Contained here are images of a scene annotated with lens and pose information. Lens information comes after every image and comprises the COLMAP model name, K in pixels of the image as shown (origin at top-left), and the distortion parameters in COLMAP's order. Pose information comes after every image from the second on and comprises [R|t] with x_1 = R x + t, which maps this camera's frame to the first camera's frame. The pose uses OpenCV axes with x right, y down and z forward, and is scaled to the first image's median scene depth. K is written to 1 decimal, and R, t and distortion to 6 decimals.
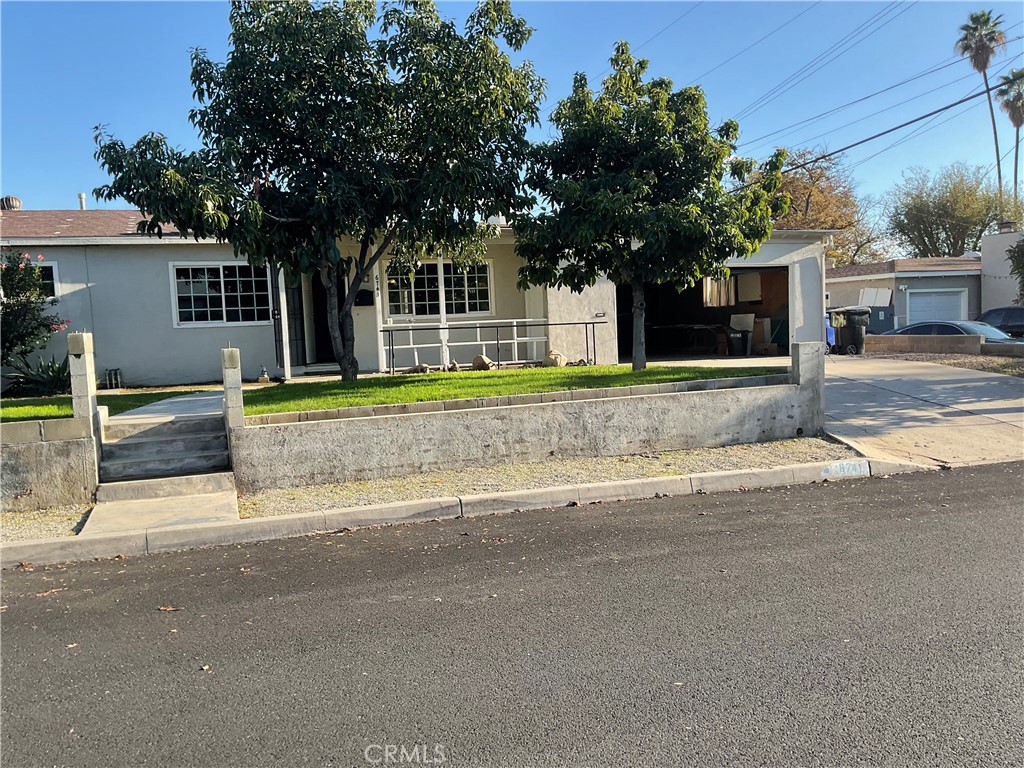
lens RADIAL K [[852.4, 0, 510.8], [0, 852.4, 383.8], [0, 0, 1]] dist [0.075281, -0.159713]
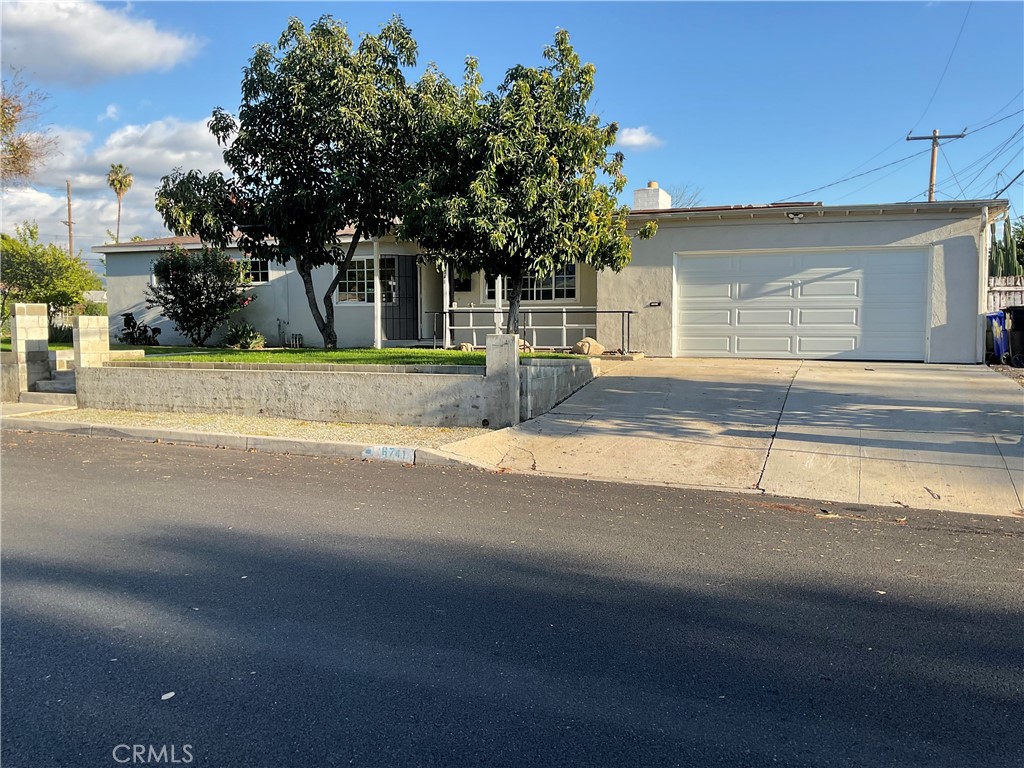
lens RADIAL K [[852.4, 0, 510.1], [0, 852.4, 383.0], [0, 0, 1]] dist [0.075281, -0.159713]
pose [[0.737811, 0.085556, -0.669564, 1.025189], [-0.073868, 0.996211, 0.045898, -0.038544], [0.670954, 0.015595, 0.741335, 0.282547]]
